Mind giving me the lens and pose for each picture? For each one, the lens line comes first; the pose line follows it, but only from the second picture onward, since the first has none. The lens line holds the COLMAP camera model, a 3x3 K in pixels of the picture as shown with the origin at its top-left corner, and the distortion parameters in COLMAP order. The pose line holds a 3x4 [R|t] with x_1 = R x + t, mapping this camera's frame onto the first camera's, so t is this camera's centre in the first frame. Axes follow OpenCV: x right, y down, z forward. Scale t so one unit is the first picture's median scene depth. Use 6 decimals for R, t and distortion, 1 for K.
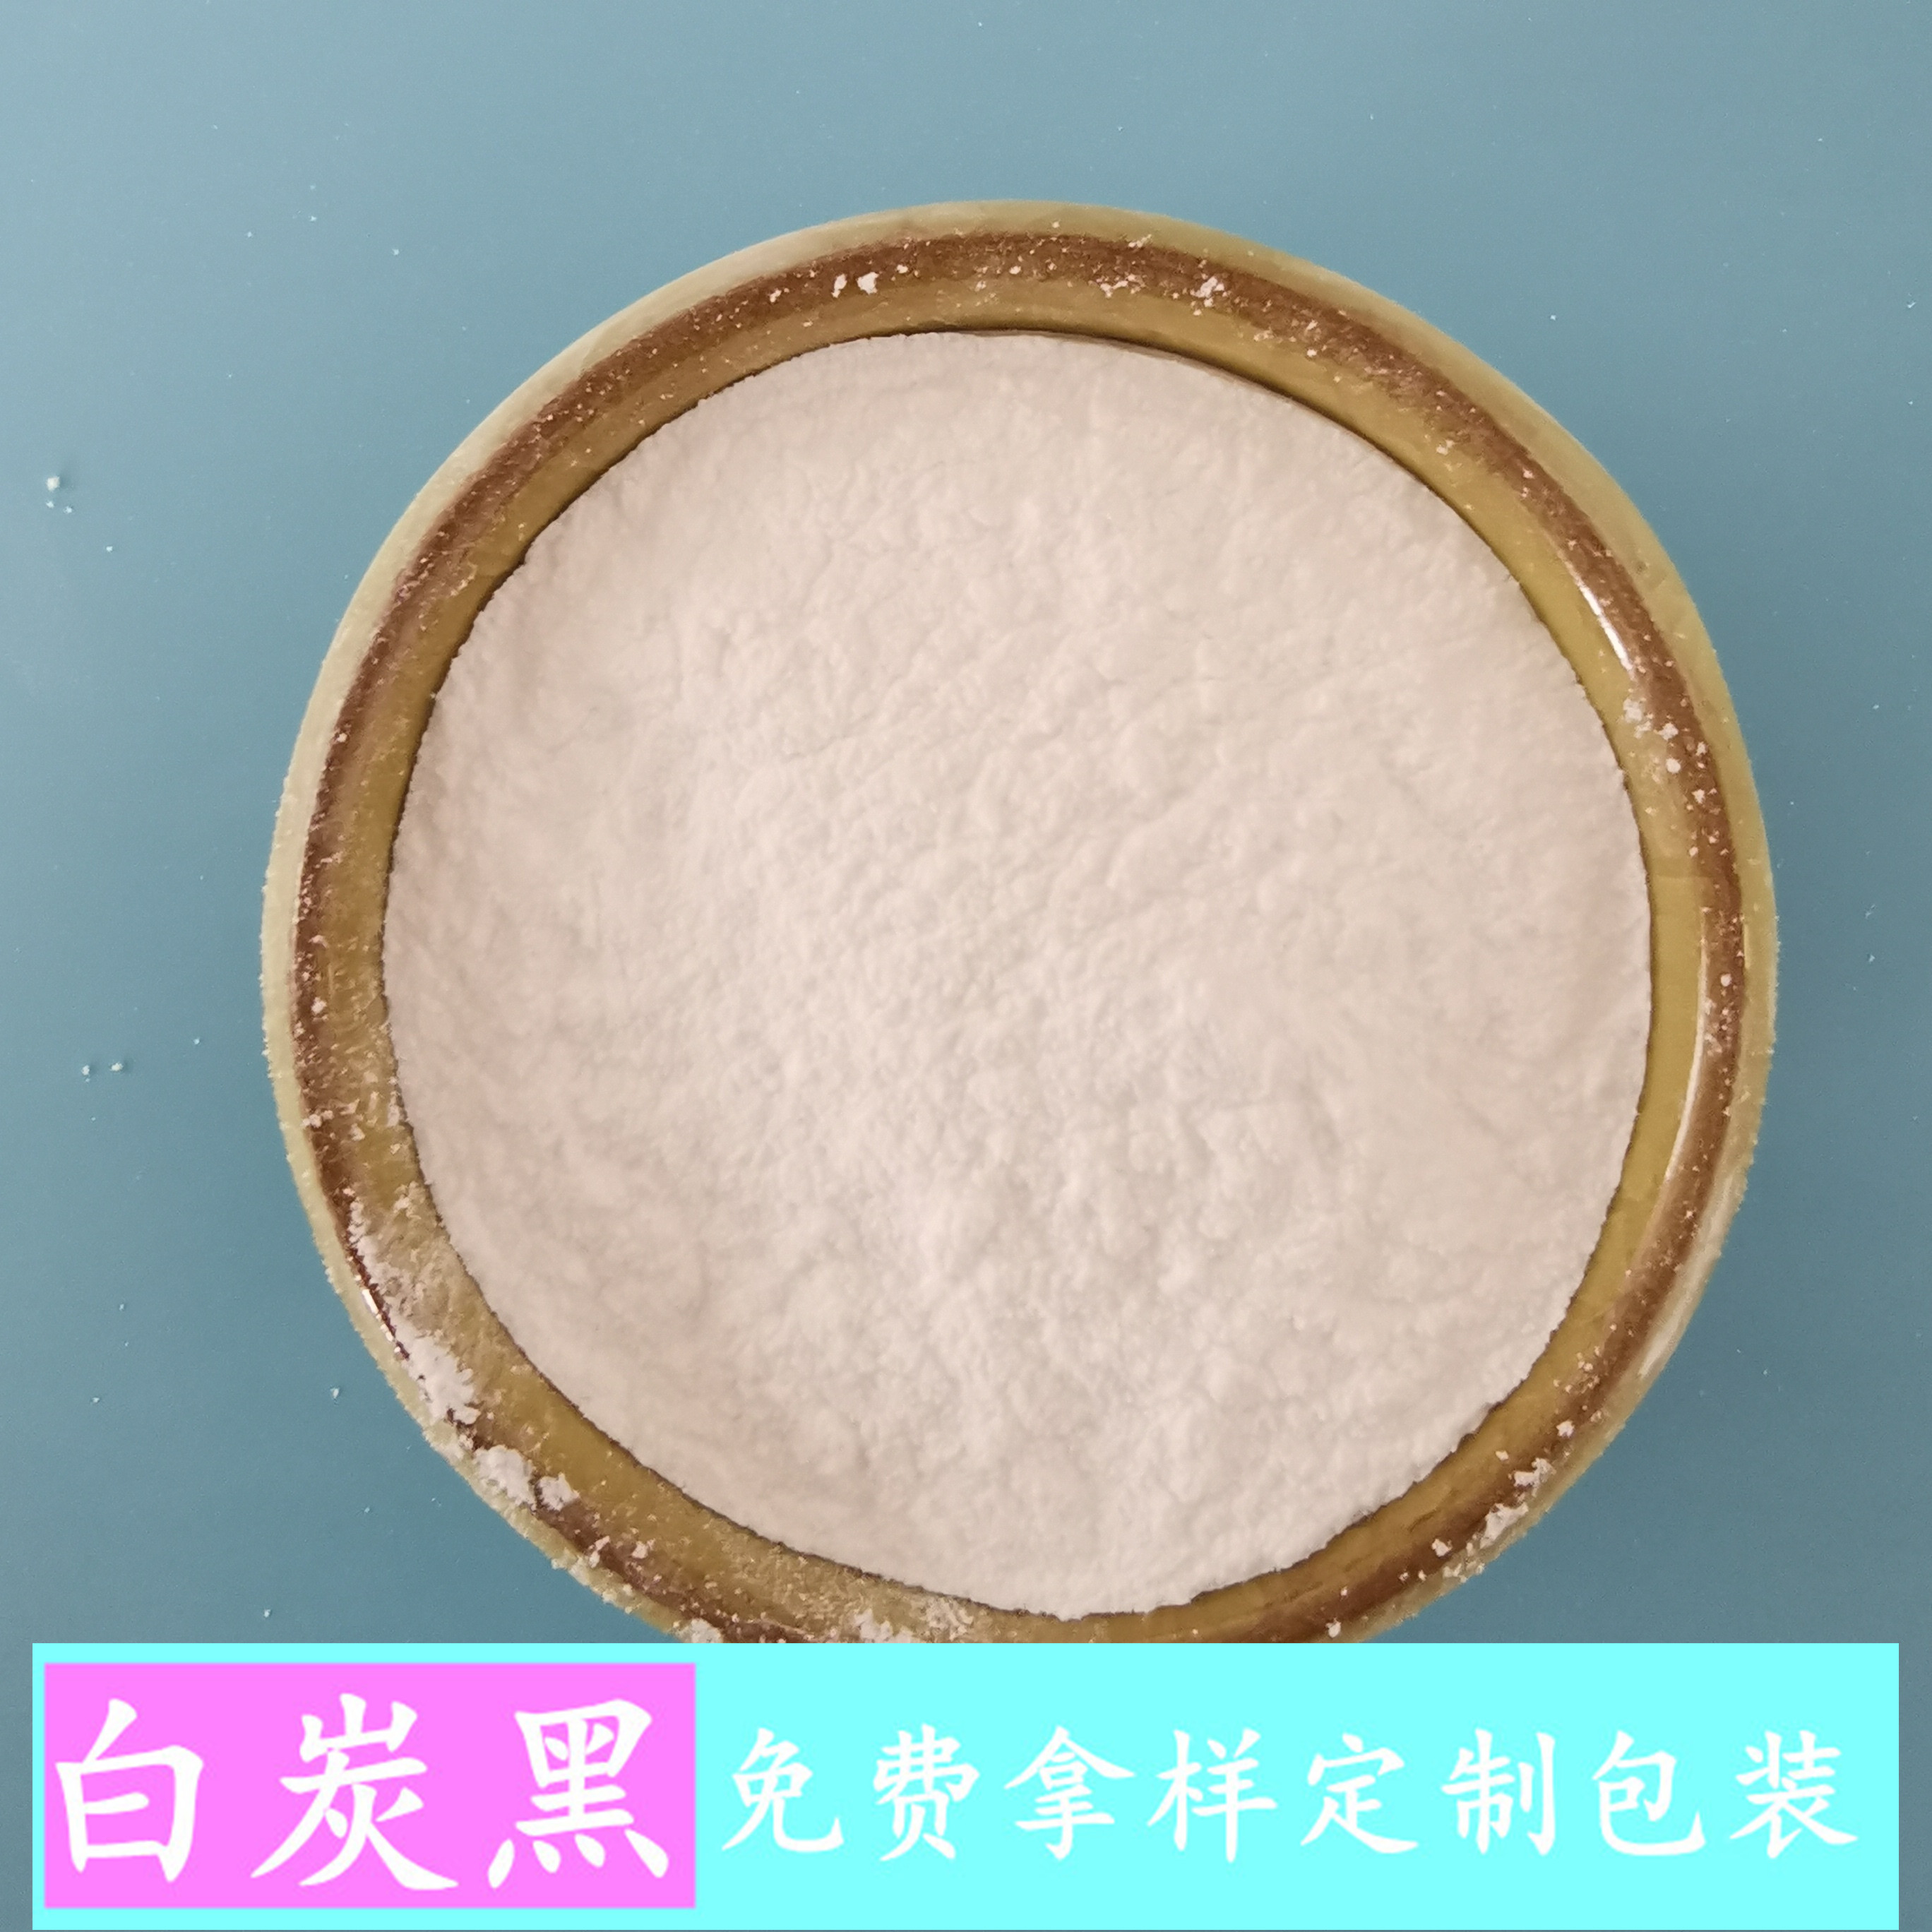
lens RADIAL K [[2148.6, 0, 934.1], [0, 2148.6, 773.0], [0, 0, 1]] dist [-0.014013, -0.025580]
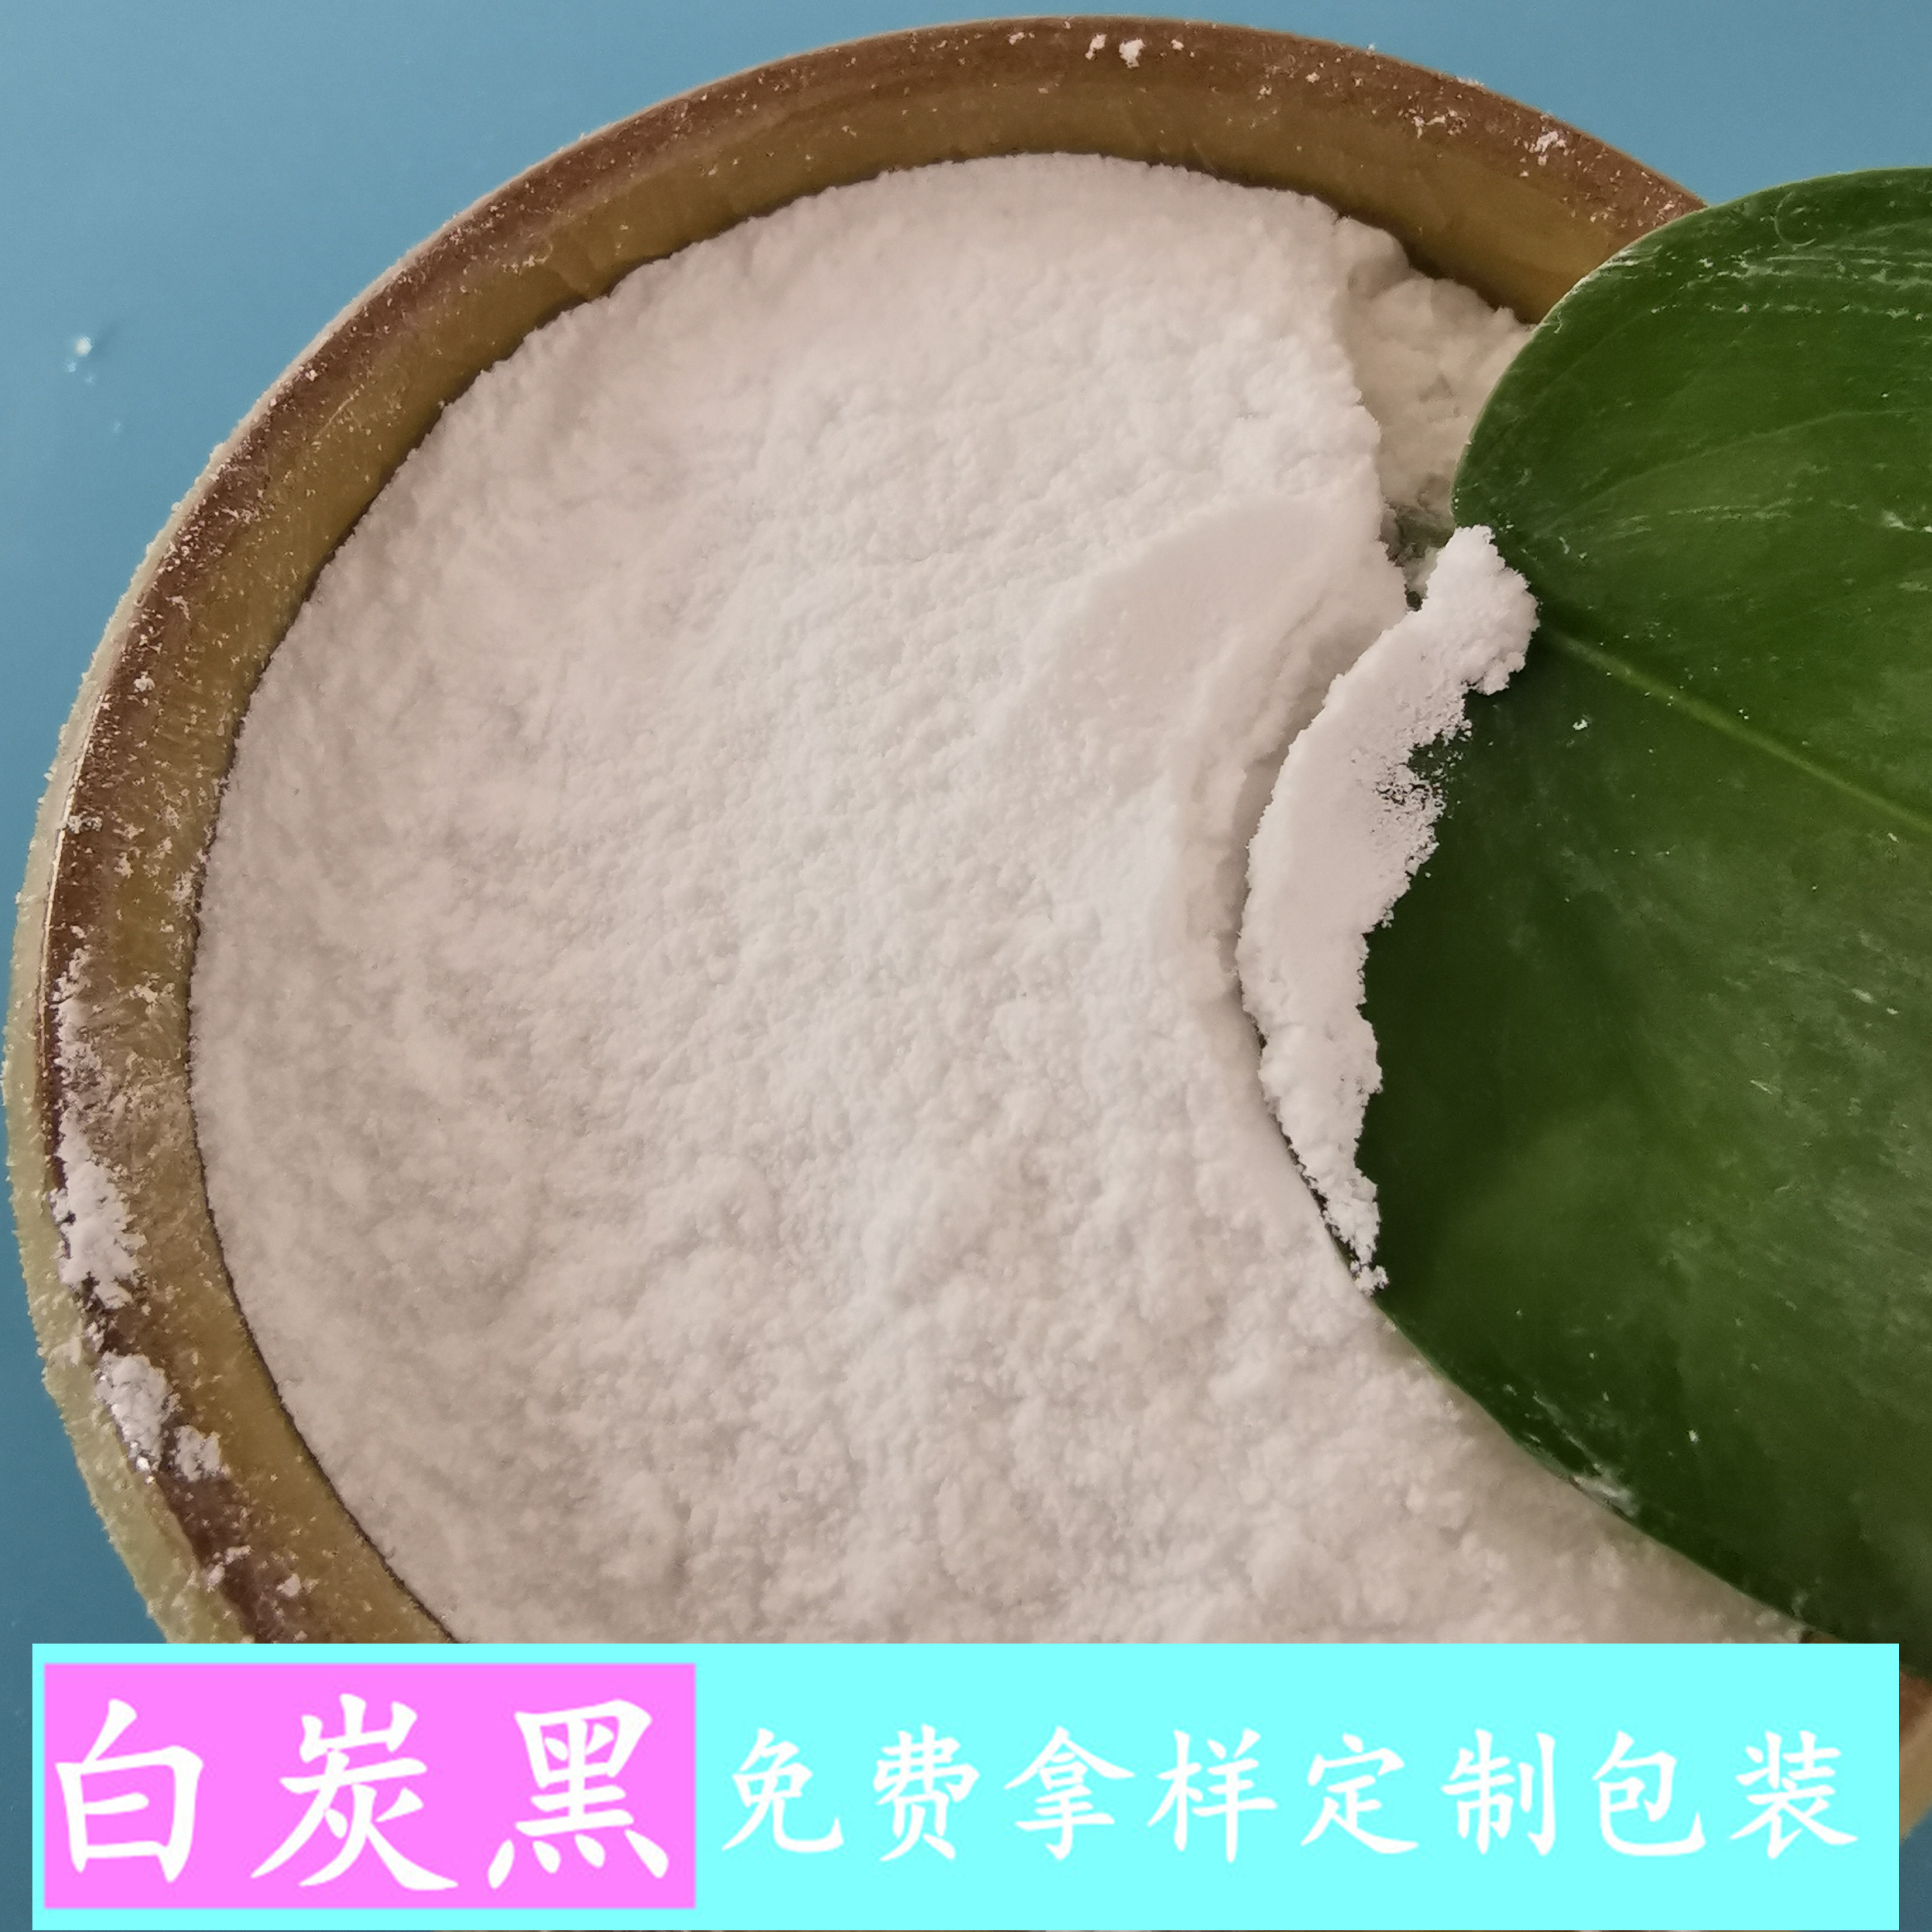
lens RADIAL K [[2148.6, 0, 934.1], [0, 2148.6, 773.0], [0, 0, 1]] dist [-0.014013, -0.025580]
pose [[0.964164, 0.258235, -0.060848, 0.016893], [-0.263034, 0.900470, -0.346362, 0.312039], [-0.034651, 0.349955, 0.936125, 0.335301]]
